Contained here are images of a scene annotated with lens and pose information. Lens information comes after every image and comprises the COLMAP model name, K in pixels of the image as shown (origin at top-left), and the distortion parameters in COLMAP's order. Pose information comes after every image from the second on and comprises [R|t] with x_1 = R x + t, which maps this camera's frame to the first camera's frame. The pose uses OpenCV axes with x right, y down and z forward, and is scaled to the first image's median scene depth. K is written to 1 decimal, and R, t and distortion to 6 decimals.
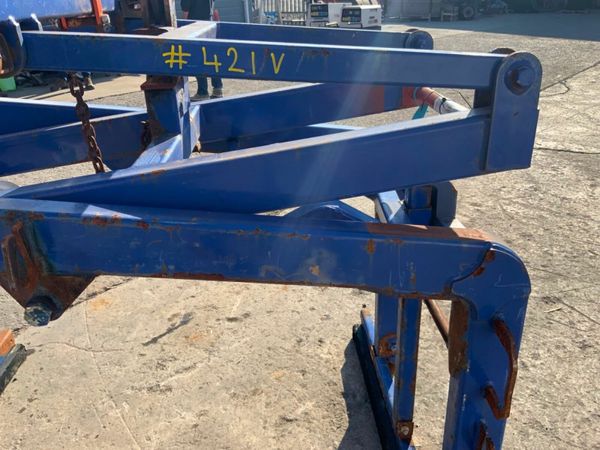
lens RADIAL K [[498.1, 0, 300.0], [0, 498.1, 225.0], [0, 0, 1]] dist [0.087780, -0.177664]
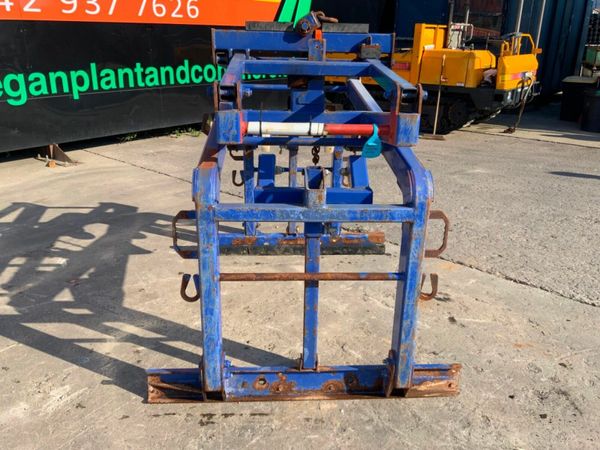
lens RADIAL K [[498.1, 0, 300.0], [0, 498.1, 225.0], [0, 0, 1]] dist [0.087780, -0.177664]
pose [[0.000514, 0.379039, -0.925381, 0.999651], [-0.433493, 0.833998, 0.341367, -0.275871], [0.901157, 0.400971, 0.164740, 0.474344]]
